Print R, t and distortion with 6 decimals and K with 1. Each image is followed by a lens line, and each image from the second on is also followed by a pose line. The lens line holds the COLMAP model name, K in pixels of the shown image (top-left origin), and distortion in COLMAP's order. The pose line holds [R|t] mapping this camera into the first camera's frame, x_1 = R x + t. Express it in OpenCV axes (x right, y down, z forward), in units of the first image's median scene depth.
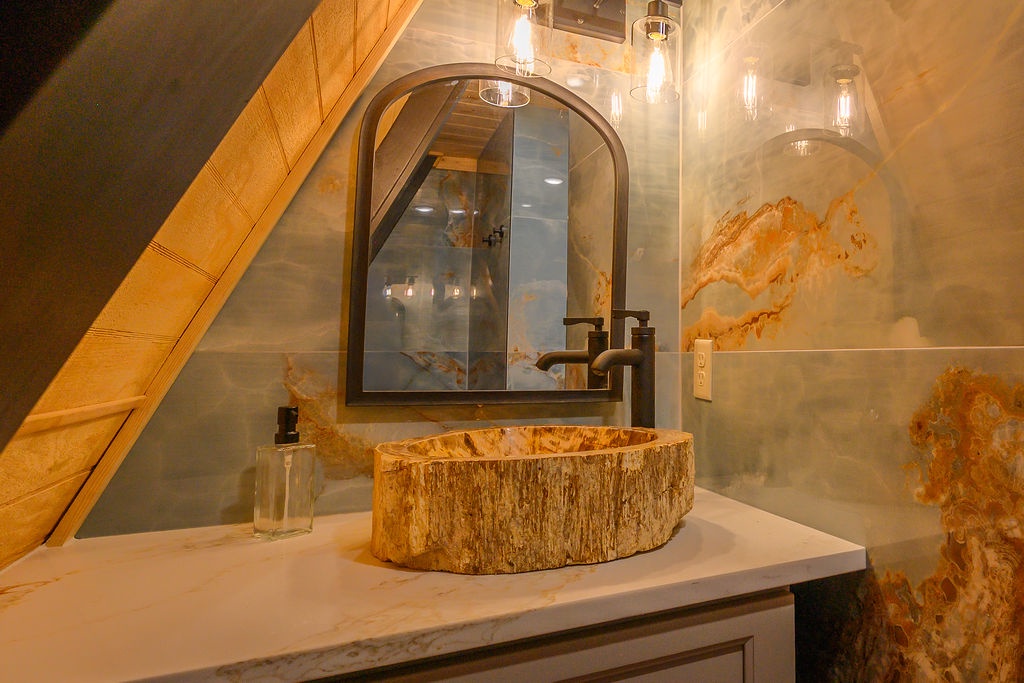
lens RADIAL K [[502.6, 0, 546.7], [0, 502.6, 363.8], [0, 0, 1]] dist [-0.004615, 0.009819]
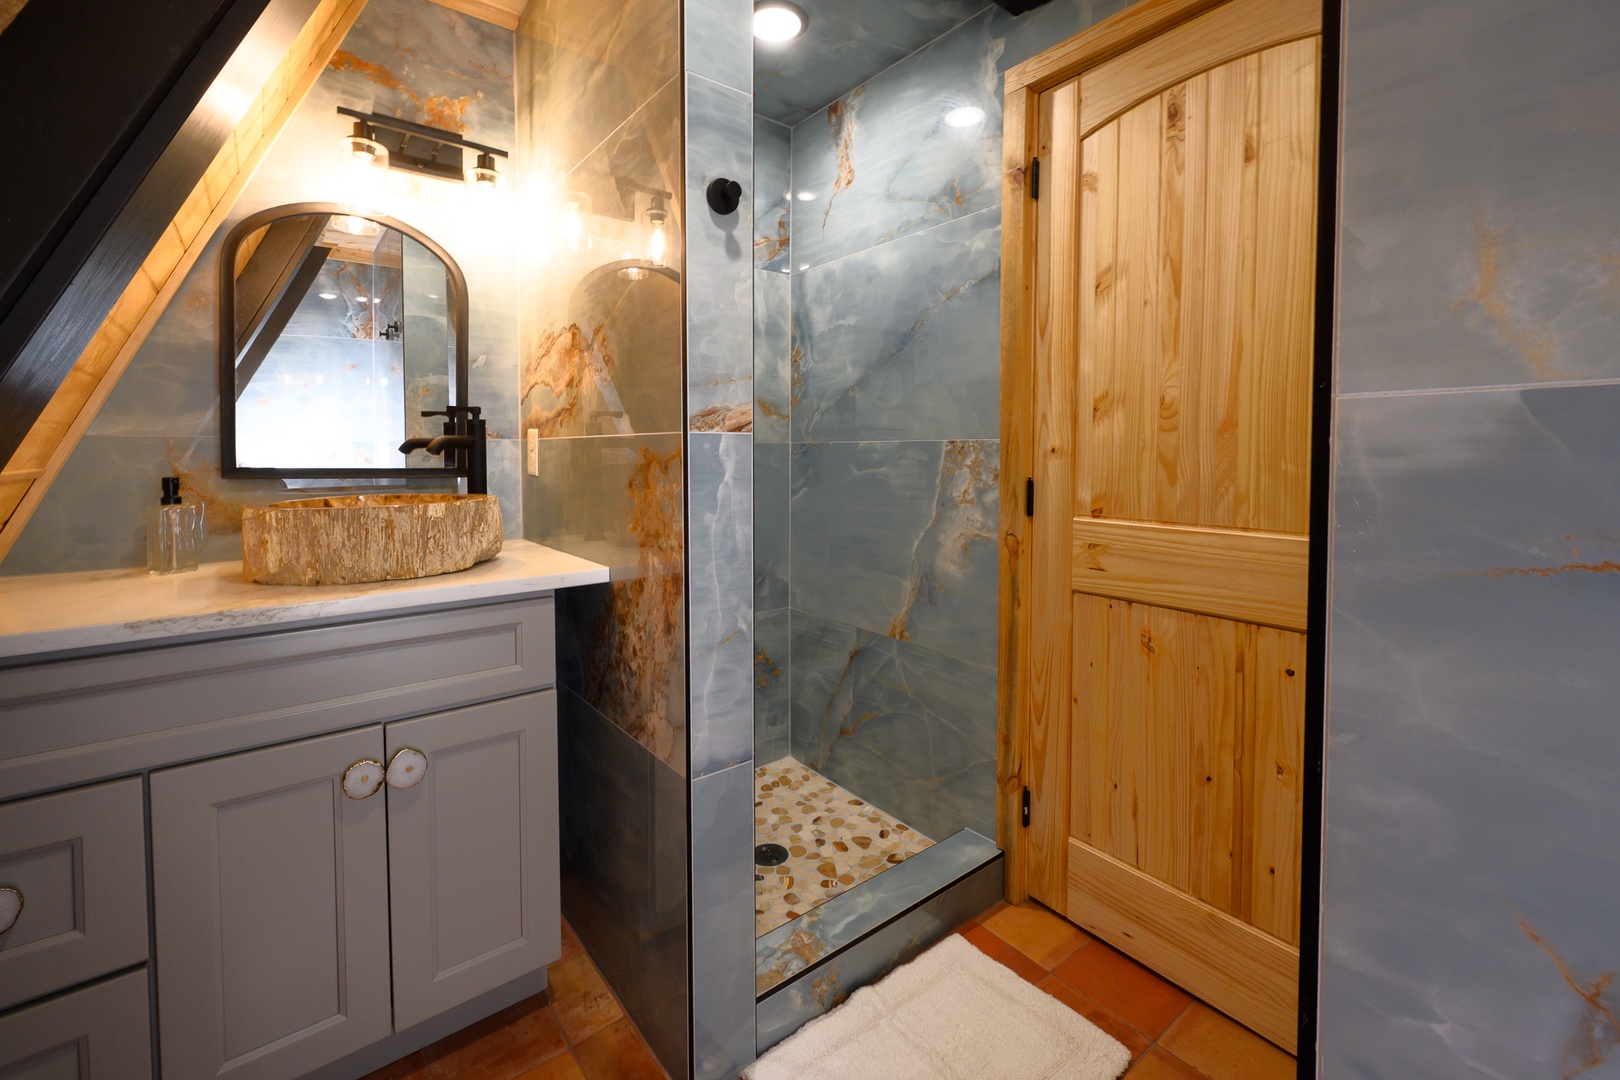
lens RADIAL K [[761.8, 0, 810.0], [0, 761.8, 540.0], [0, 0, 1]] dist [0.000922, -0.000233]
pose [[0.983943, -0.018042, 0.177566, 0.764944], [0.002443, 0.996146, 0.087681, 0.076704], [-0.178464, -0.085840, 0.980195, -1.251610]]
